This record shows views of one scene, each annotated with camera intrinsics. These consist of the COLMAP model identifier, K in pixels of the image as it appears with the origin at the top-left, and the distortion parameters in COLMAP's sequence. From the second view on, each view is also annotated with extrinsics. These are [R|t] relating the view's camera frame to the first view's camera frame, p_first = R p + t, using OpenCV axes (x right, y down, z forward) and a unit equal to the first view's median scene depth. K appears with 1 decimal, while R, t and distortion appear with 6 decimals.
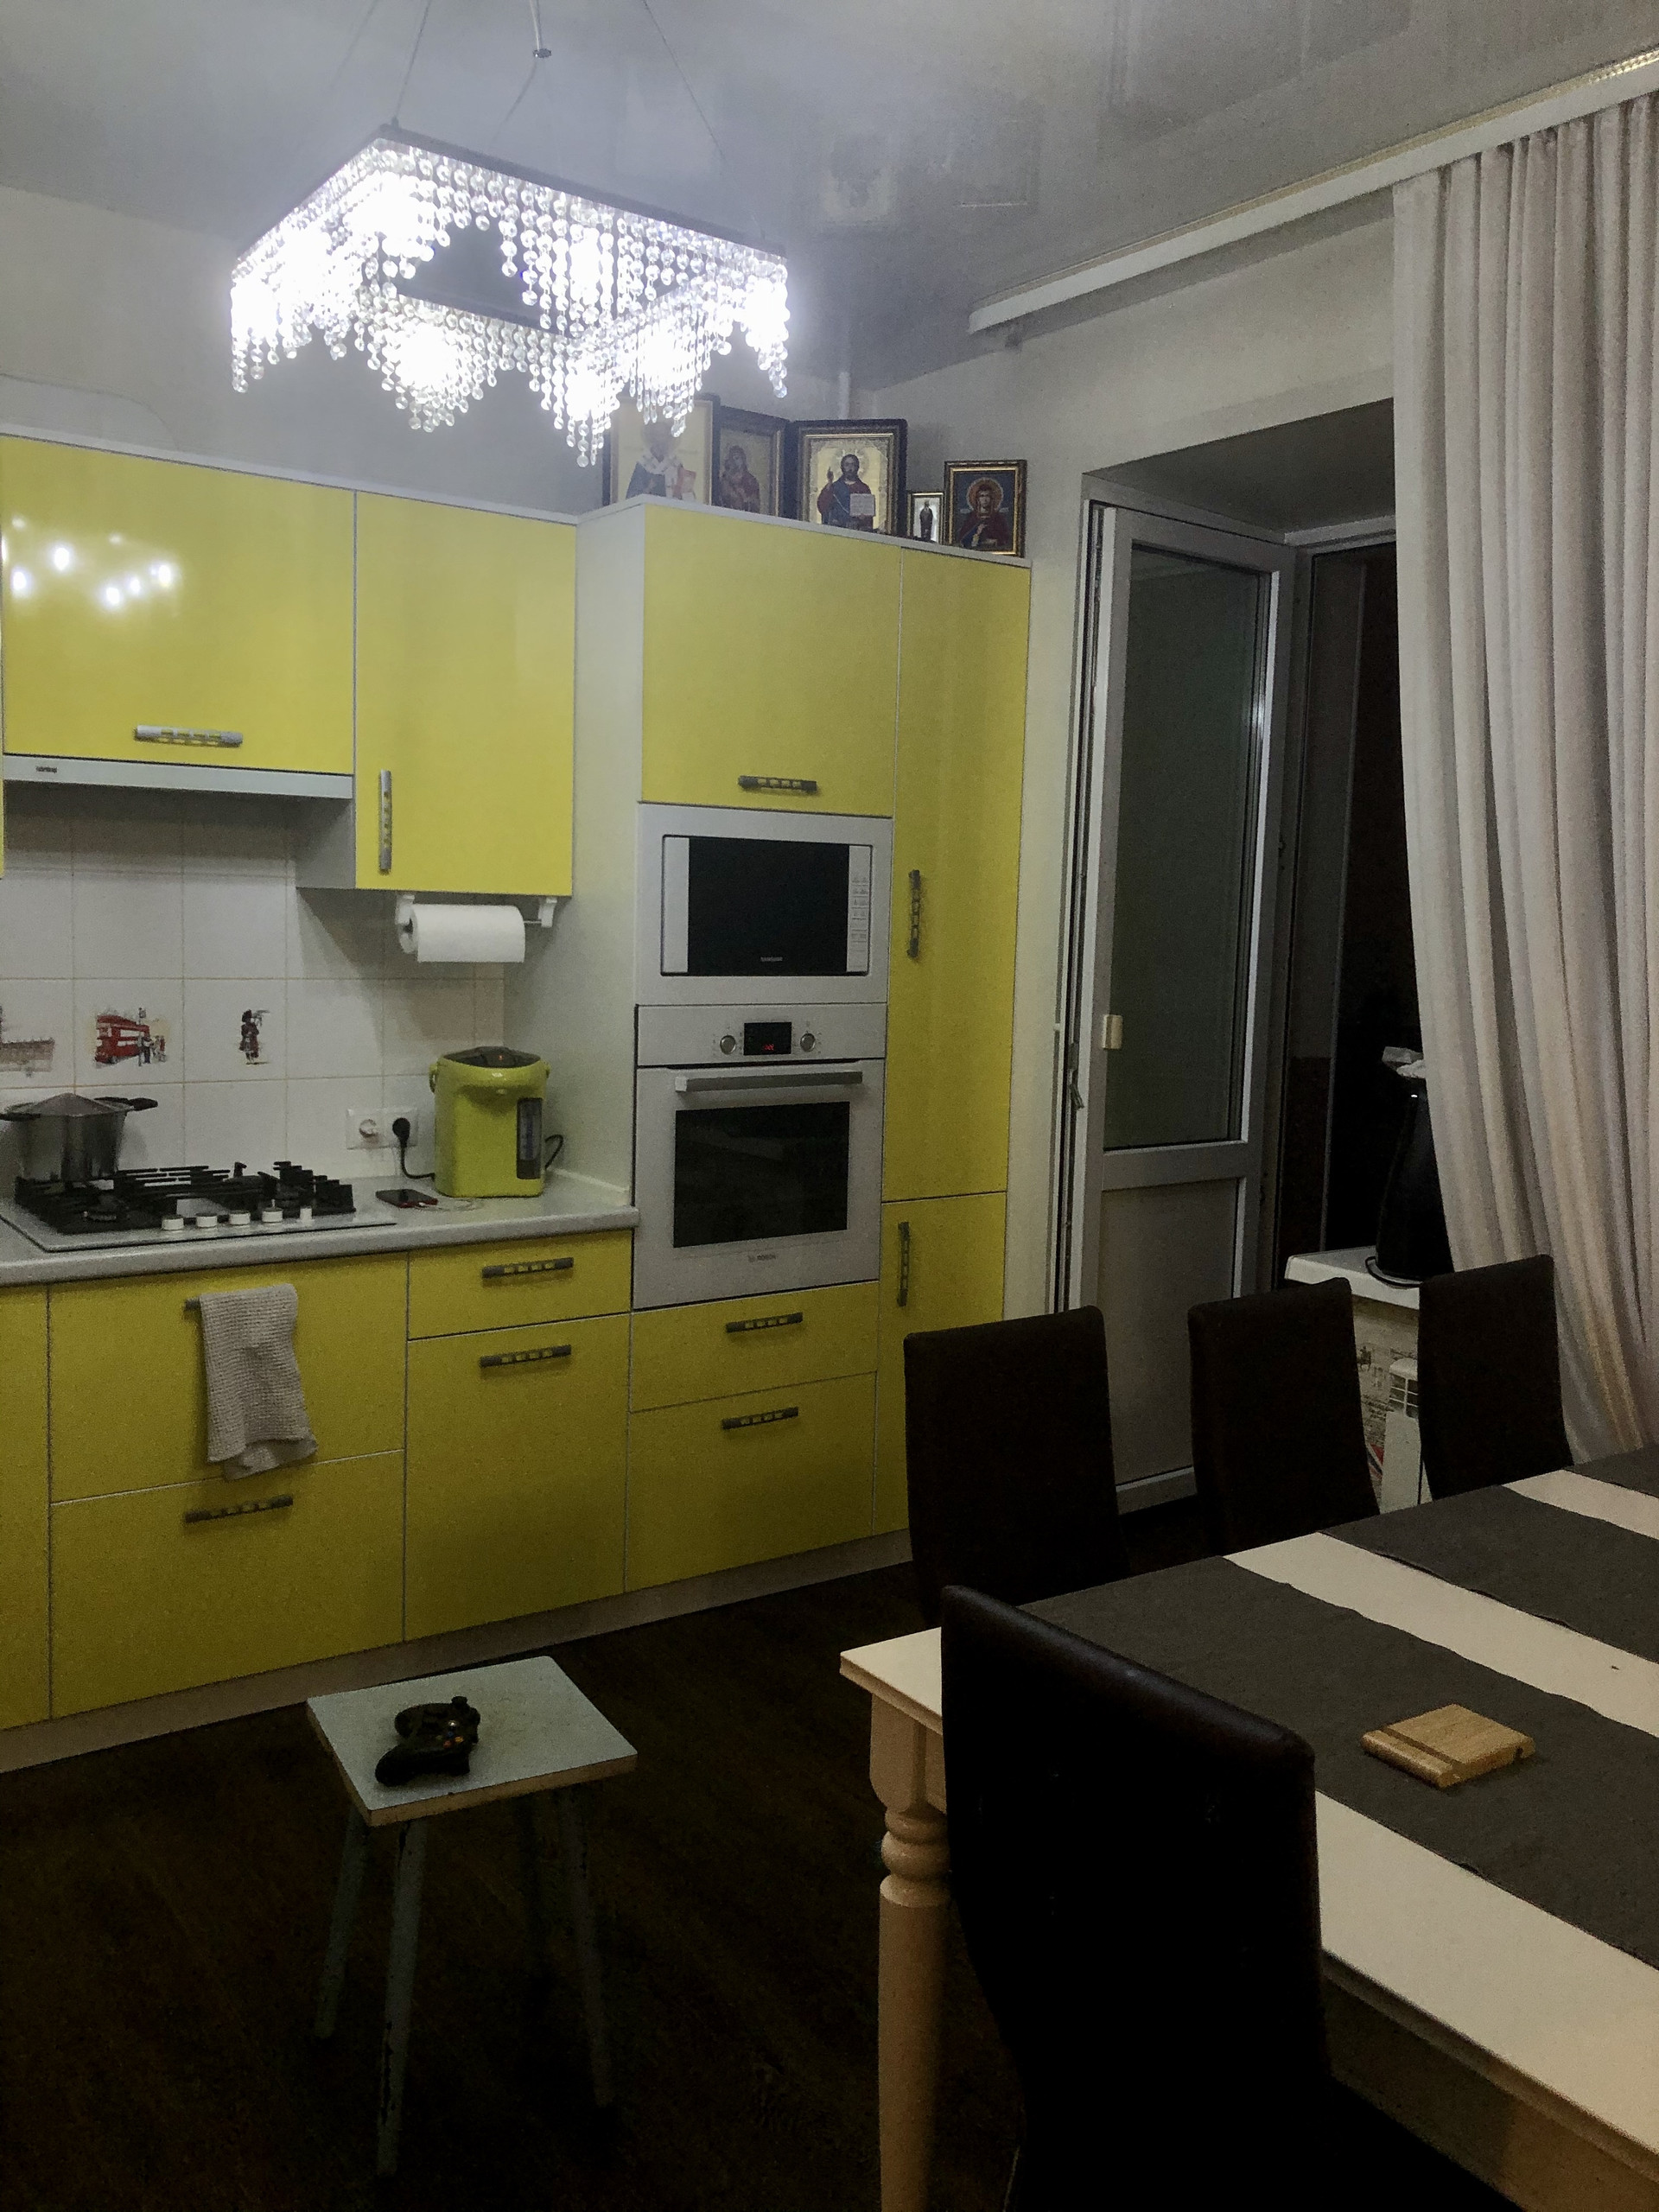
lens RADIAL K [[1854.9, 0, 838.4], [0, 1854.9, 1104.5], [0, 0, 1]] dist [0.047111, -0.017732]
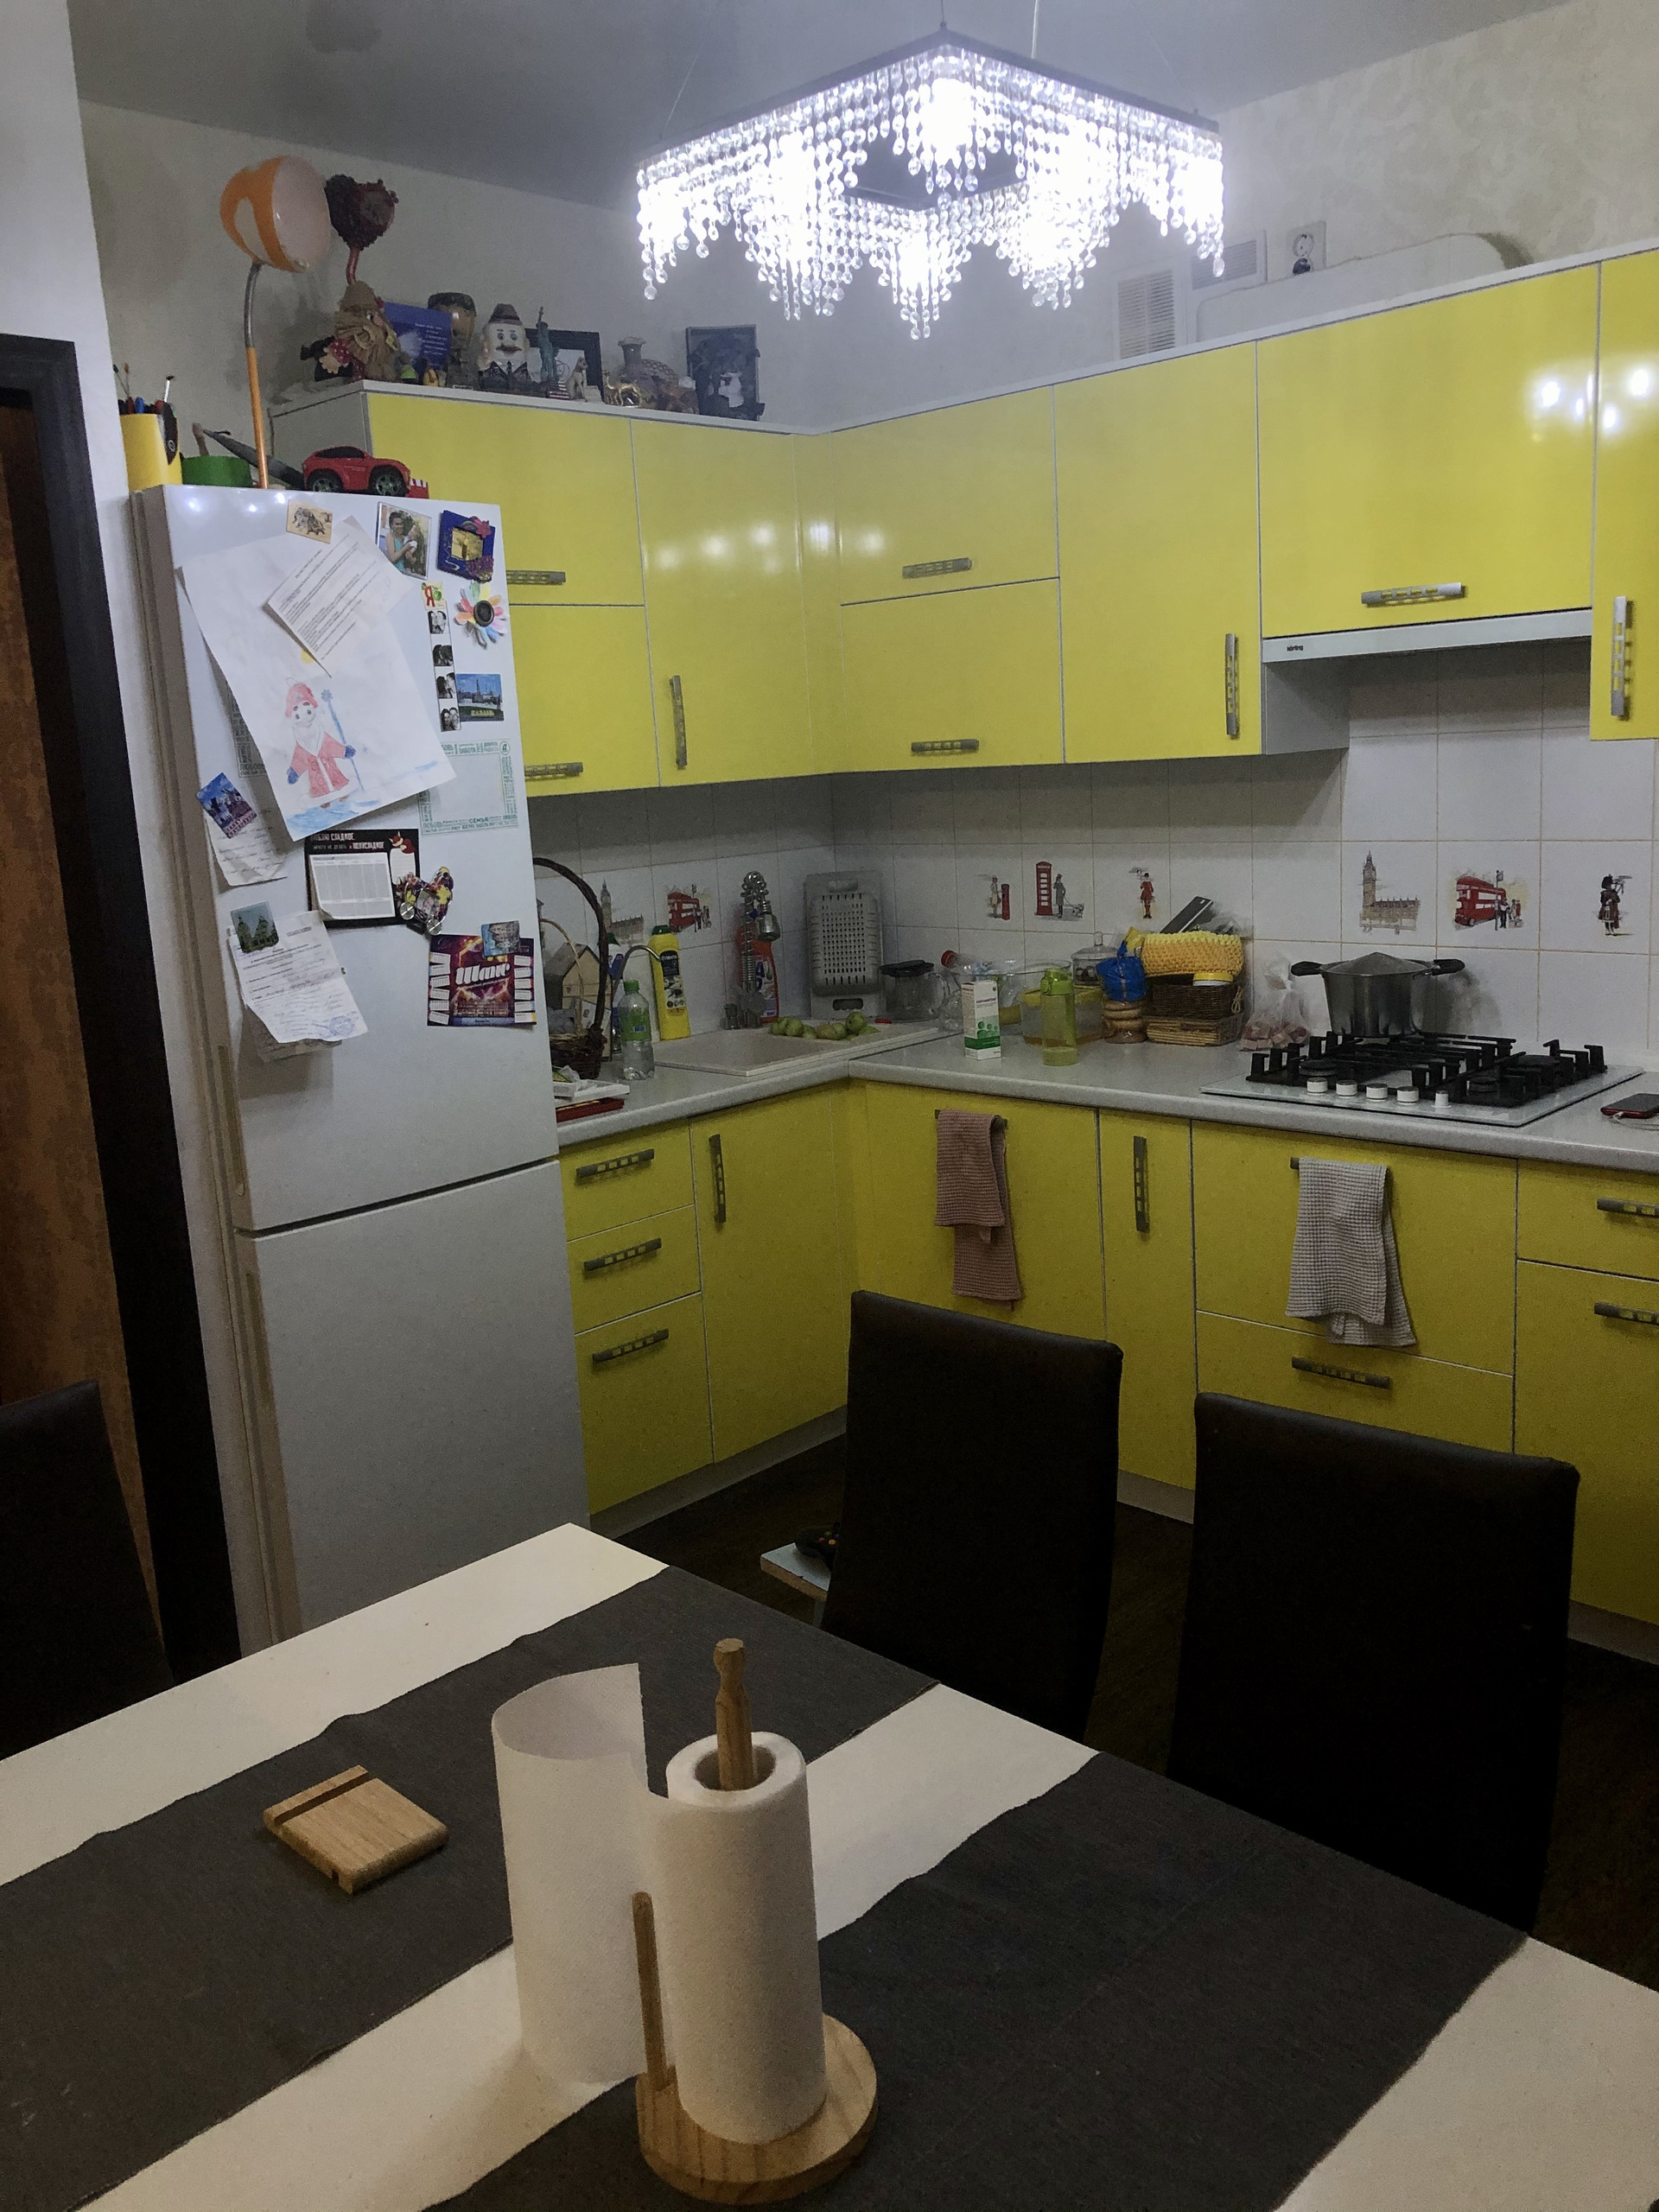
lens RADIAL K [[1854.9, 0, 835.7], [0, 1854.9, 1107.7], [0, 0, 1]] dist [0.047111, -0.017732]
pose [[0.187532, 0.157823, -0.969497, 0.552268], [-0.050714, 0.987247, 0.150903, -0.061835], [0.980949, 0.020868, 0.193144, 0.497425]]
